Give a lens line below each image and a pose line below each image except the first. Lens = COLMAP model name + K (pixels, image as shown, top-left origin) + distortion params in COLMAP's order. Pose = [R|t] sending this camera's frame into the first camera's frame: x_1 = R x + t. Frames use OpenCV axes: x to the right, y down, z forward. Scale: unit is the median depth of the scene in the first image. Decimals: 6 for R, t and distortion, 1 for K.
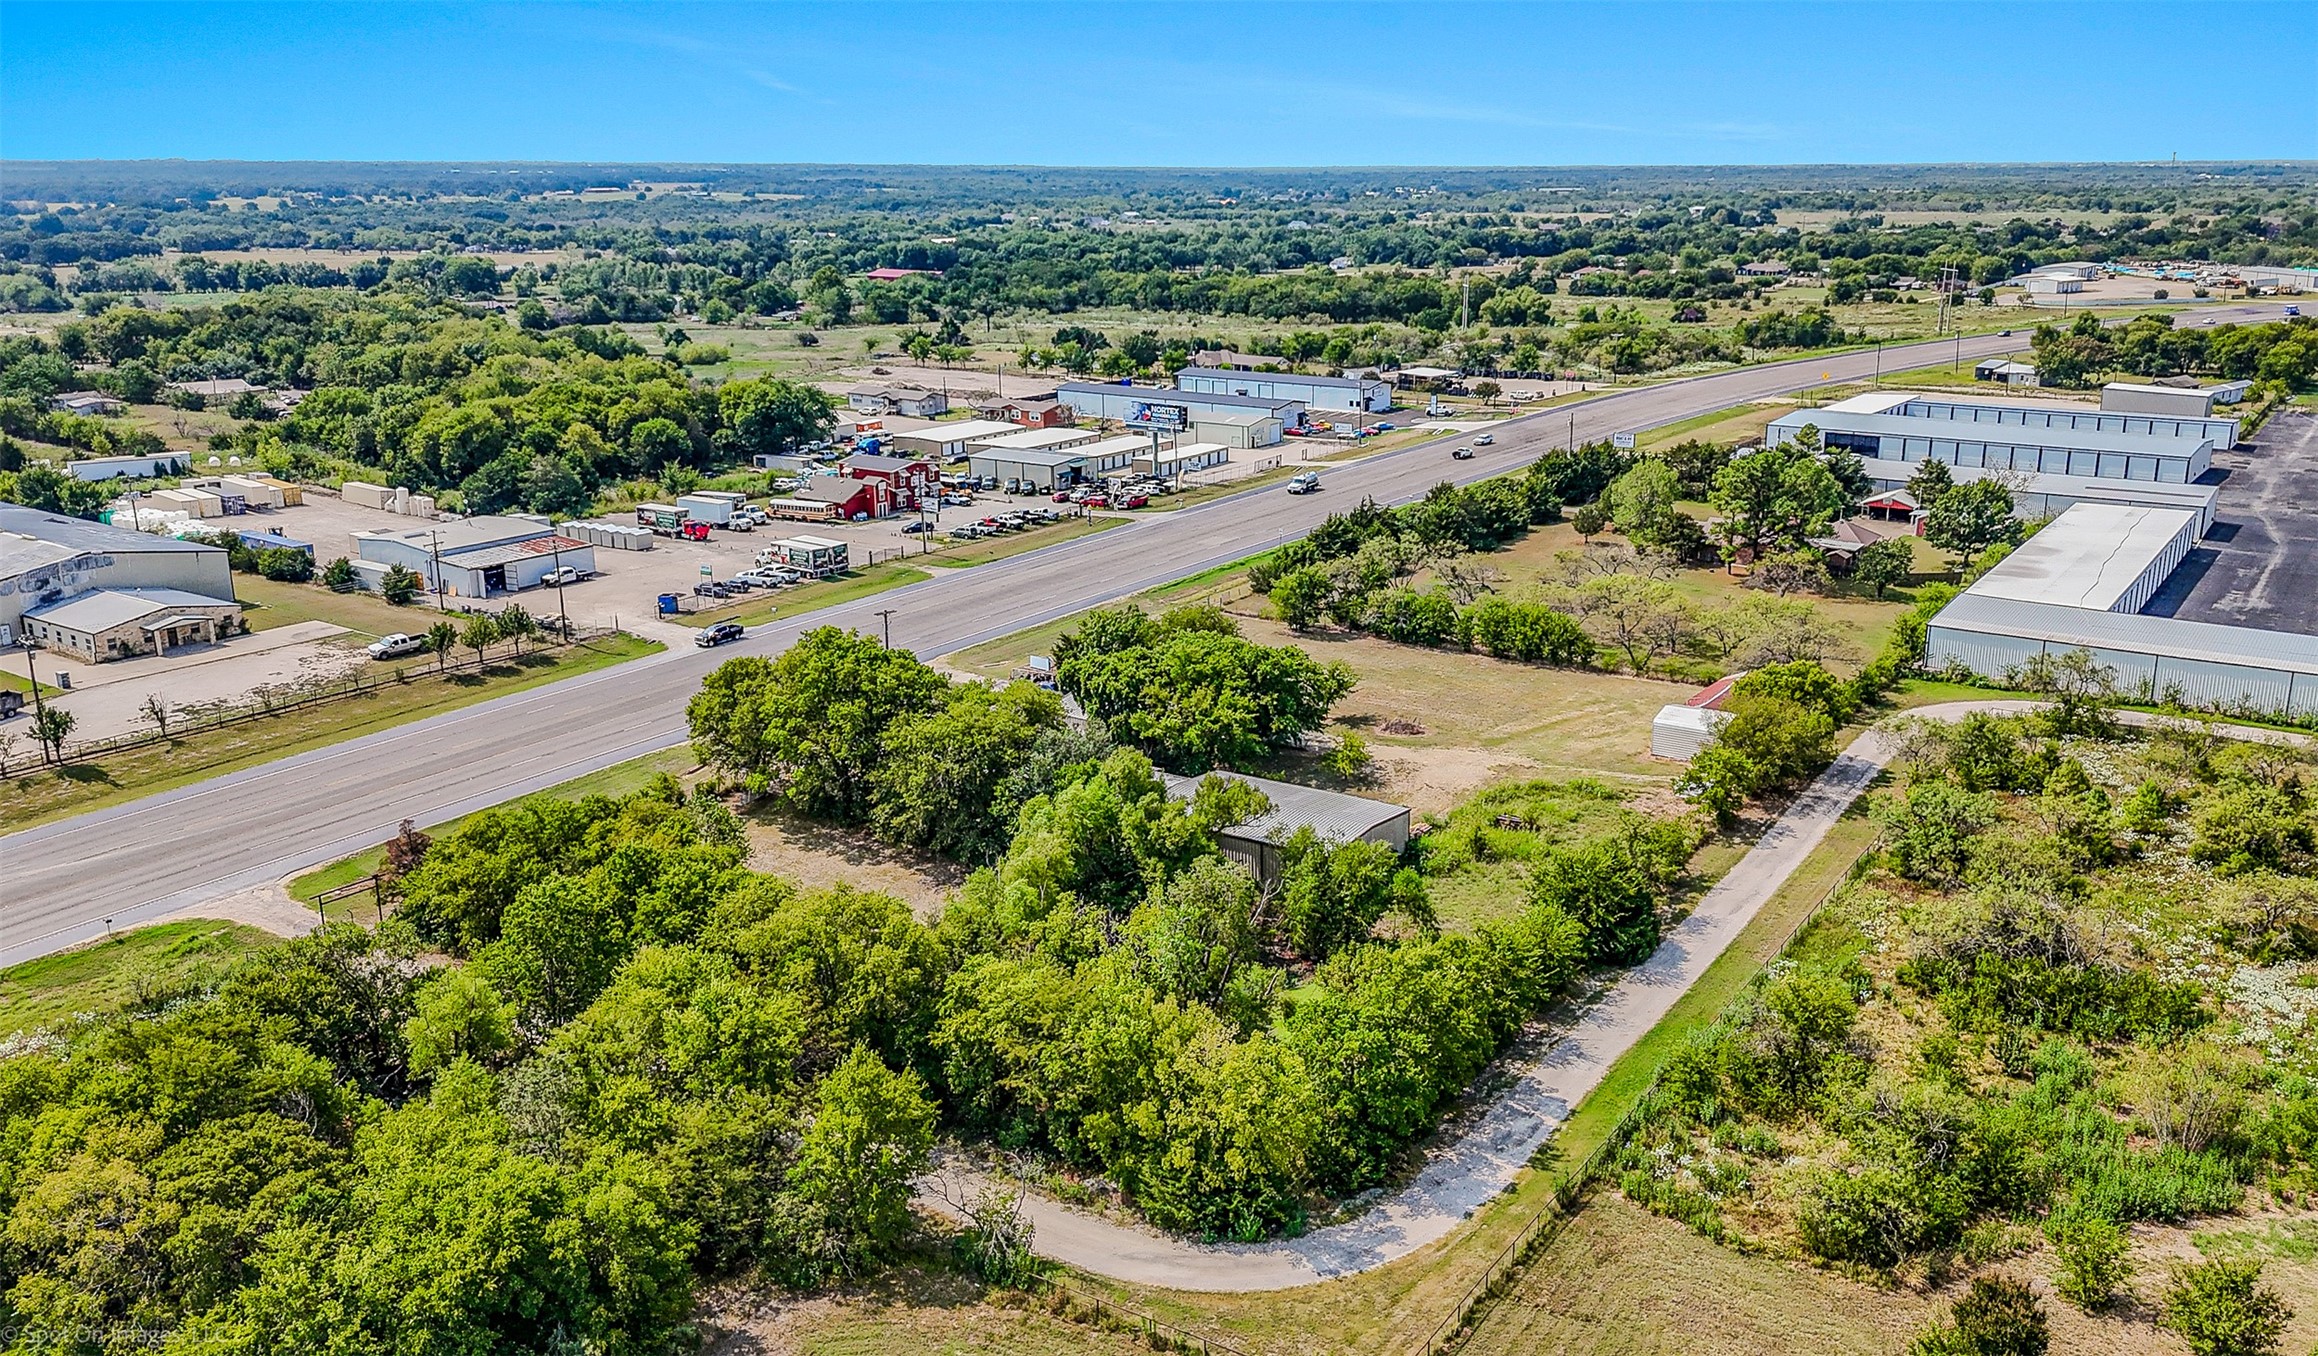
lens RADIAL K [[1838.8, 0, 1119.2], [0, 1838.8, 677.3], [0, 0, 1]] dist [0.051441, -0.005359]
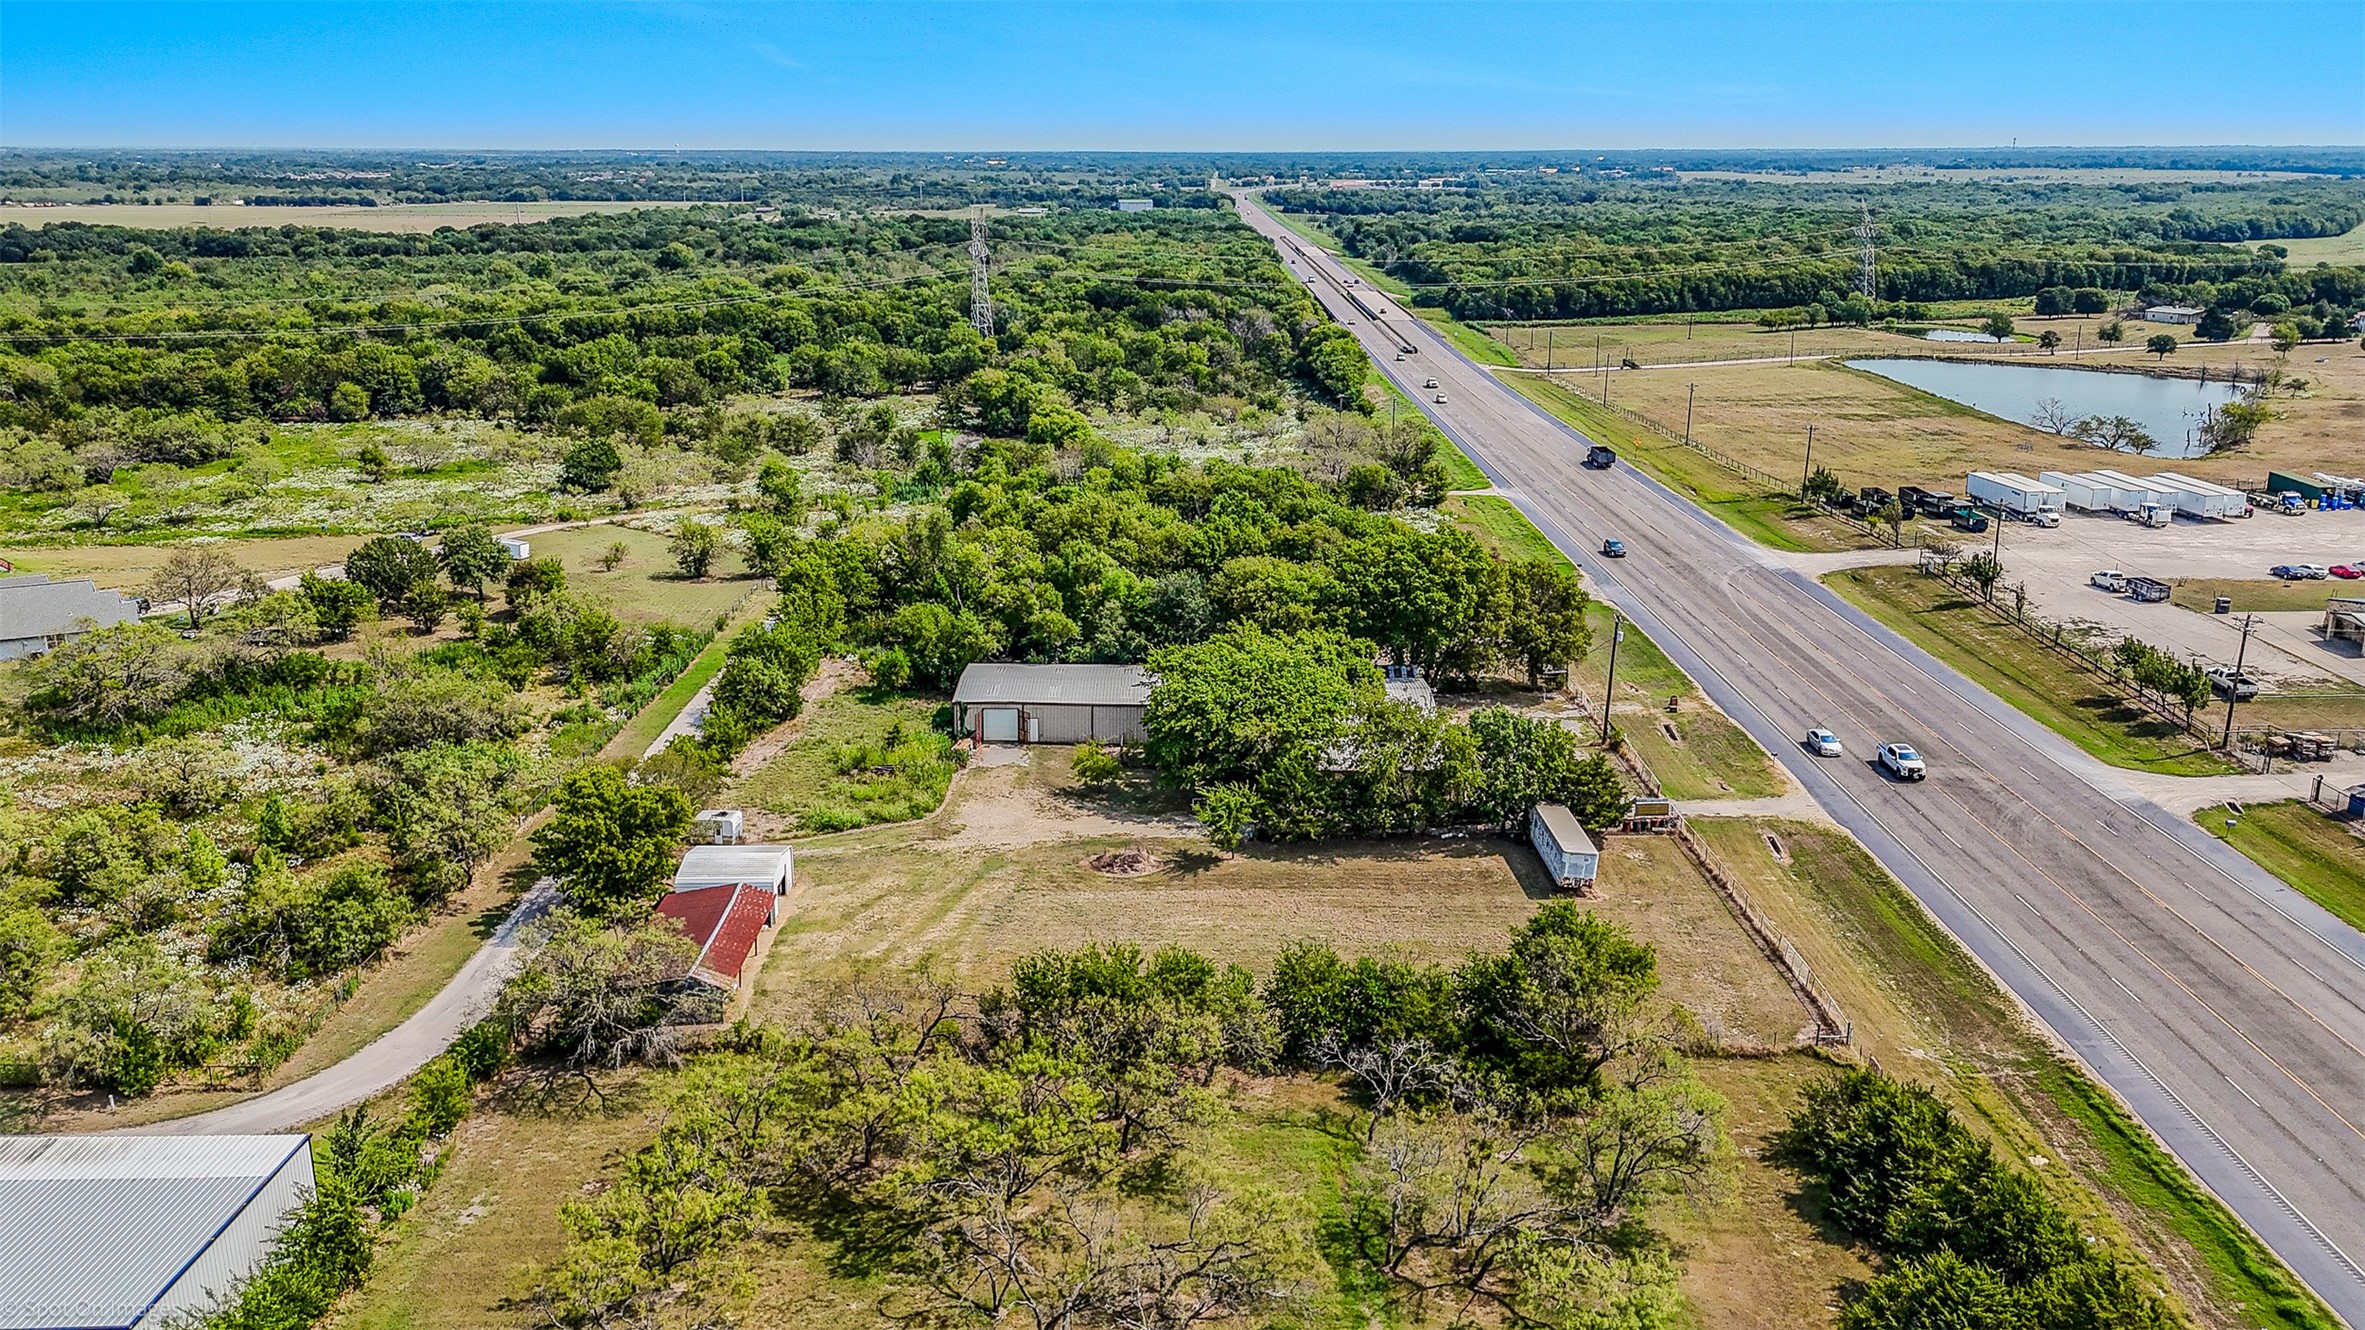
lens RADIAL K [[1779.0, 0, 1182.5], [0, 1779.0, 665.0], [0, 0, 1]] dist [0.065063, -0.061446]
pose [[-0.806579, 0.172614, -0.565363, 0.325738], [-0.153243, 0.862661, 0.482009, -0.245064], [0.570918, 0.475416, -0.669352, 0.901445]]
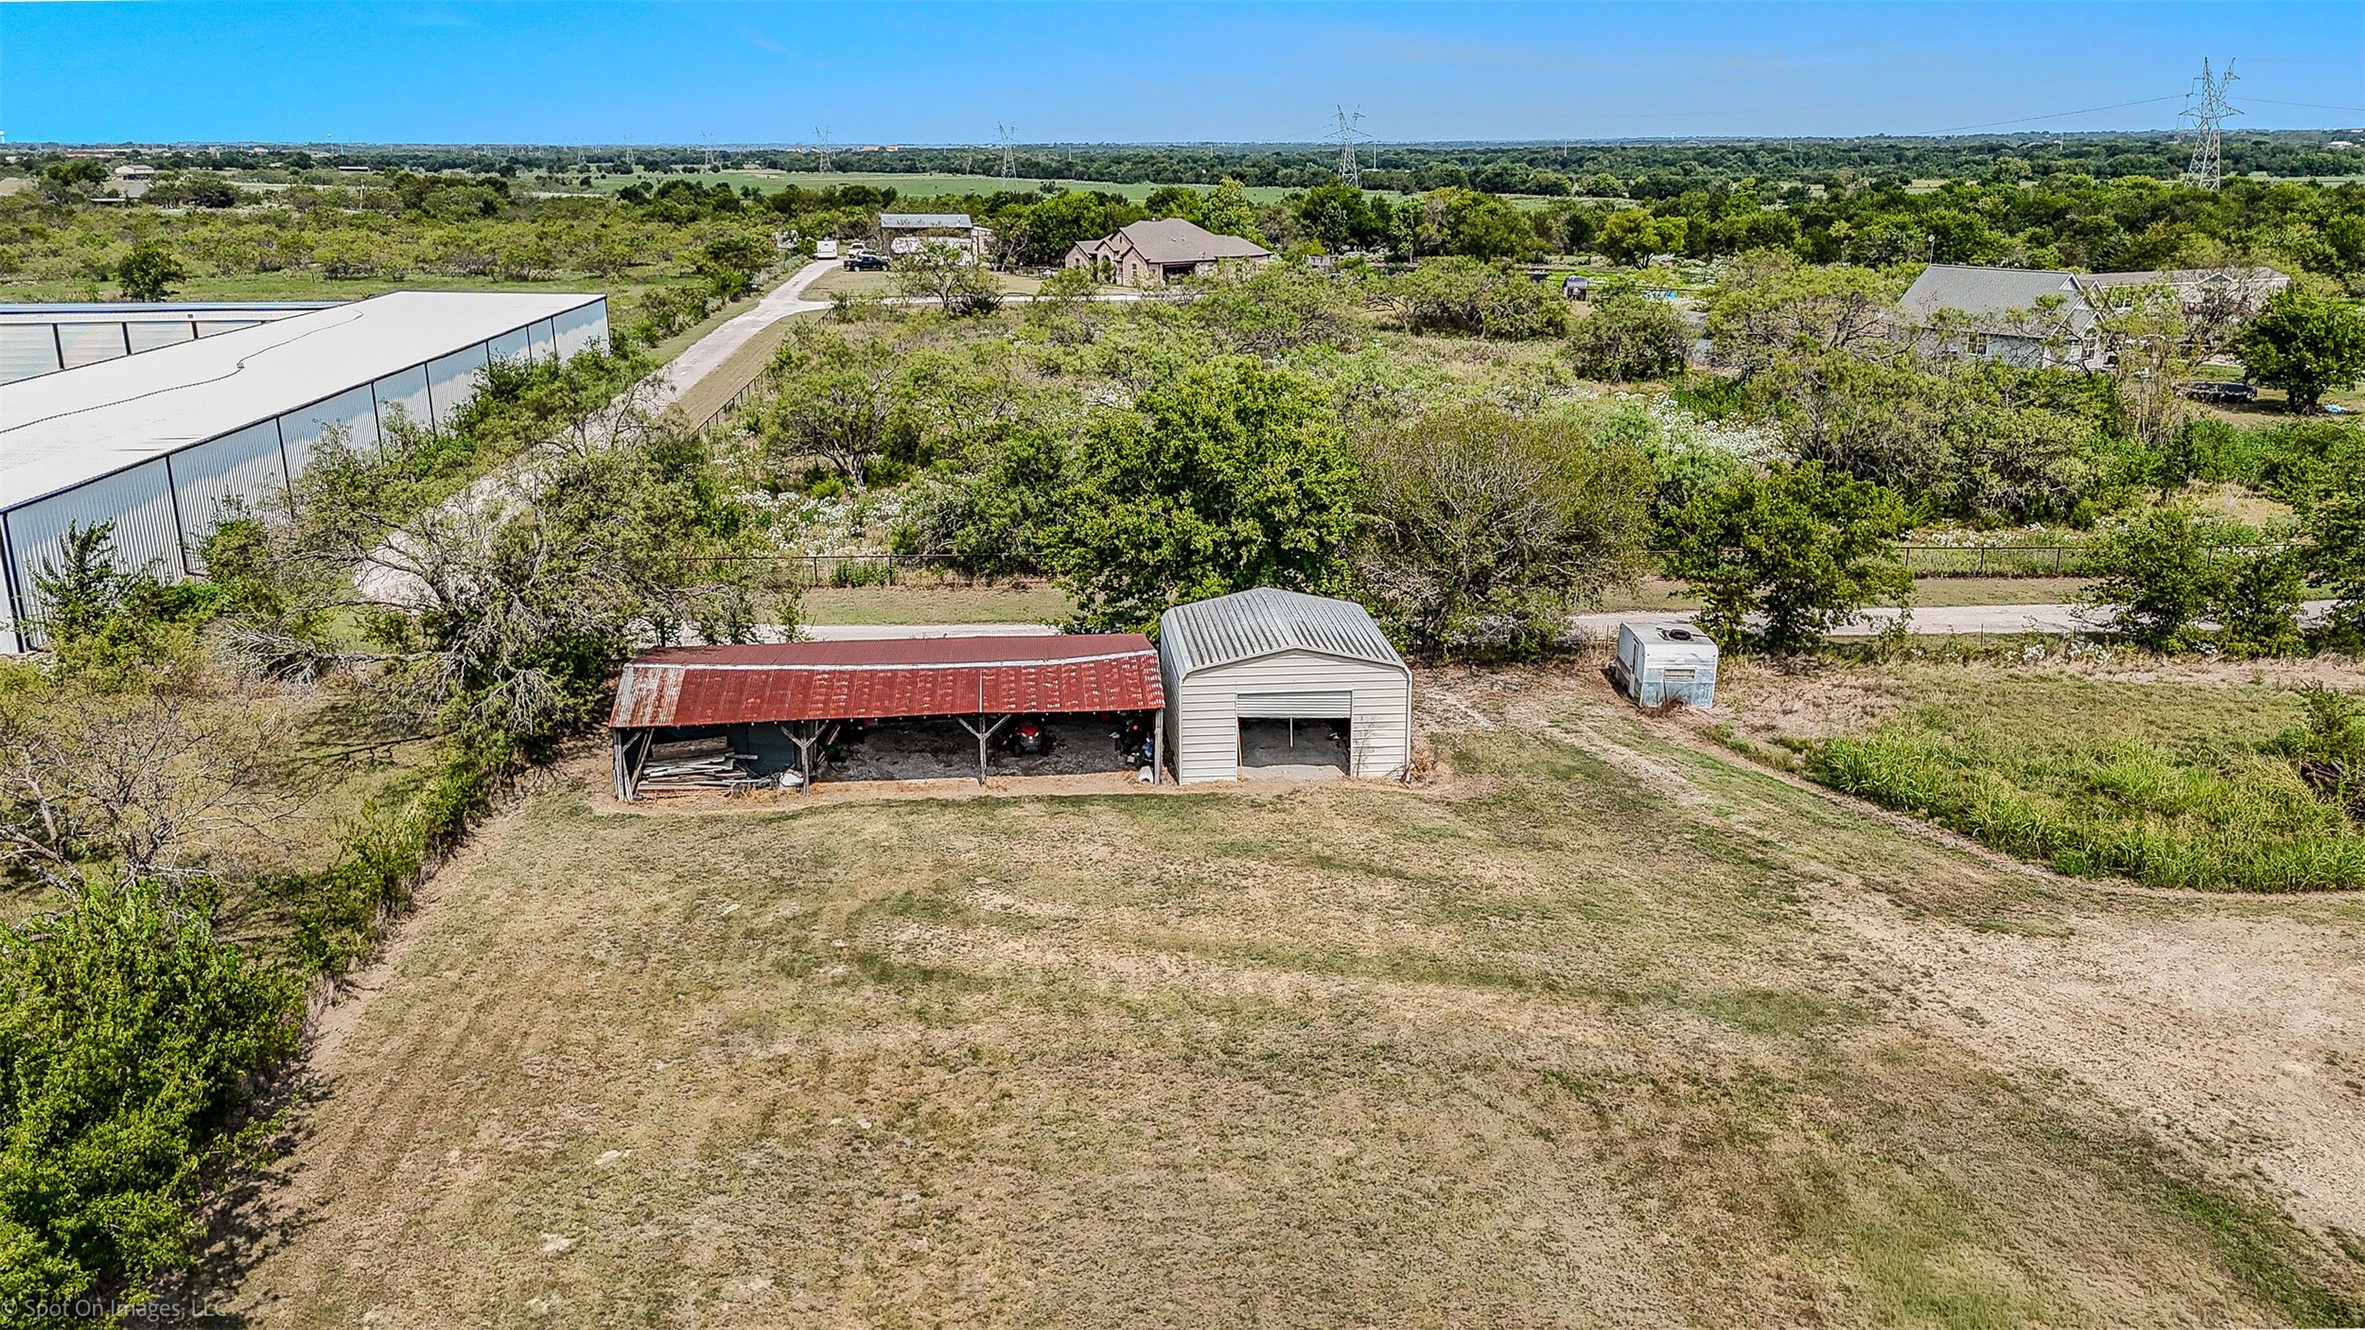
lens RADIAL K [[1779.0, 0, 1182.5], [0, 1779.0, 665.0], [0, 0, 1]] dist [0.065063, -0.061446]
pose [[-0.640410, -0.196582, 0.742449, 0.059768], [0.221892, 0.878108, 0.423898, -0.059193], [-0.735281, 0.436212, -0.518730, 0.679394]]
